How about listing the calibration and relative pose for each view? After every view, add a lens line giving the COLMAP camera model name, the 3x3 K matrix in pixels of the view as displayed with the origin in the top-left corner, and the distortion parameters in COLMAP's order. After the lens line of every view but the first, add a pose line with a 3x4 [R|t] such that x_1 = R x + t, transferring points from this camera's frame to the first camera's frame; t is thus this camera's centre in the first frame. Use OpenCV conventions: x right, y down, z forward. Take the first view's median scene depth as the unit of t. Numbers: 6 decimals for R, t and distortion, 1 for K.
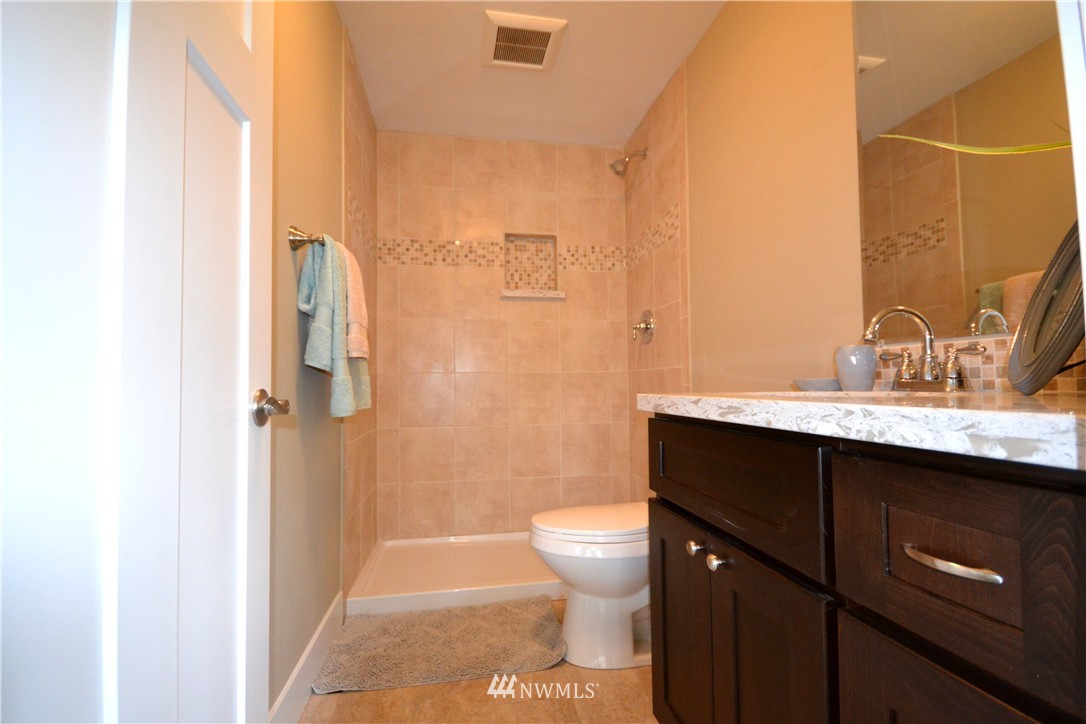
lens RADIAL K [[483.7, 0, 543.0], [0, 483.7, 362.0], [0, 0, 1]] dist [-0.002331, 0.000149]
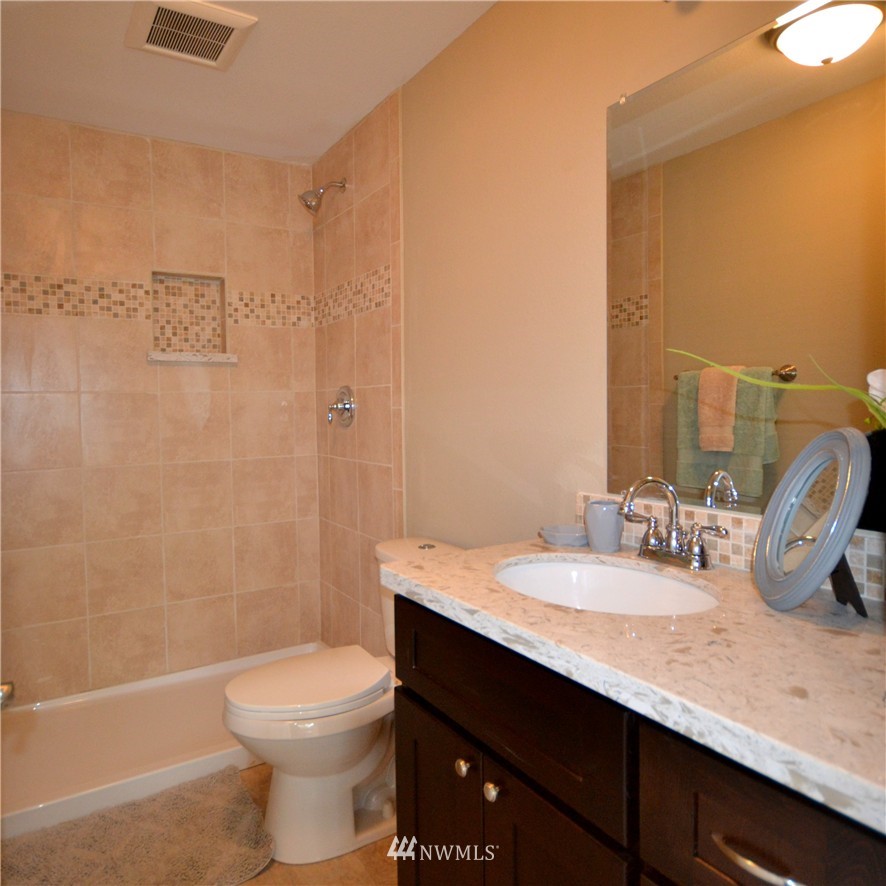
lens RADIAL K [[616.0, 0, 384.0], [0, 616.0, 439.8], [0, 0, 1]] dist [-0.002770, 0.007393]
pose [[0.946422, -0.015903, 0.322541, -0.054223], [-0.007508, 0.997433, 0.071209, -0.088158], [-0.322846, -0.069816, 0.943873, 0.004448]]
